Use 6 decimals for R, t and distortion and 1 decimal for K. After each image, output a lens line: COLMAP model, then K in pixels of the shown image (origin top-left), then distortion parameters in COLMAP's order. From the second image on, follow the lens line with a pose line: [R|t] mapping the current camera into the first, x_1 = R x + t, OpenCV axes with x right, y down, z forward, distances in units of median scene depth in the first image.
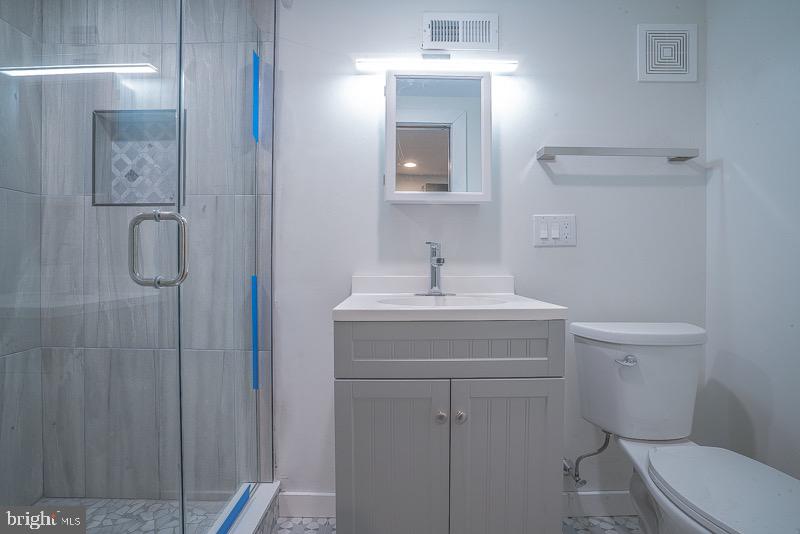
lens RADIAL K [[383.7, 0, 393.7], [0, 383.7, 270.5], [0, 0, 1]] dist [-0.047615, 0.018920]
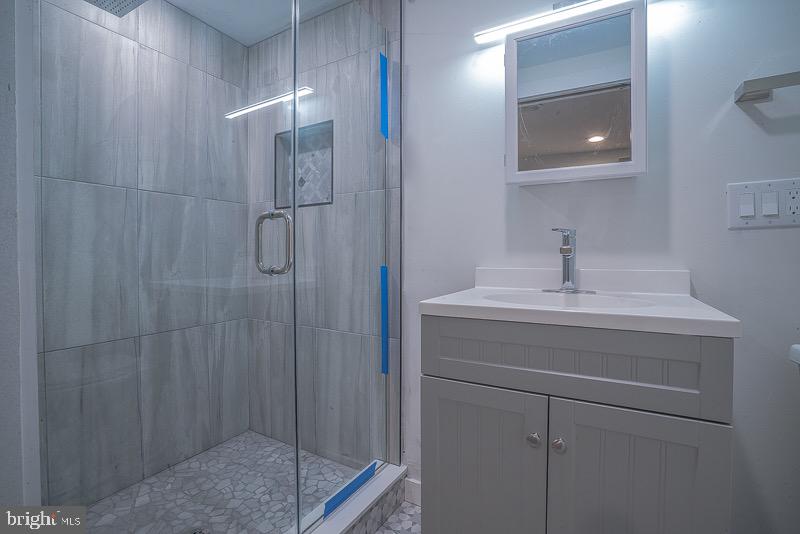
lens RADIAL K [[383.7, 0, 391.8], [0, 383.7, 262.9], [0, 0, 1]] dist [-0.047615, 0.018920]
pose [[0.856913, 0.007639, -0.515405, 0.198923], [-0.005394, 0.999968, 0.005852, -0.001612], [0.515433, -0.002235, 0.856927, 0.100451]]
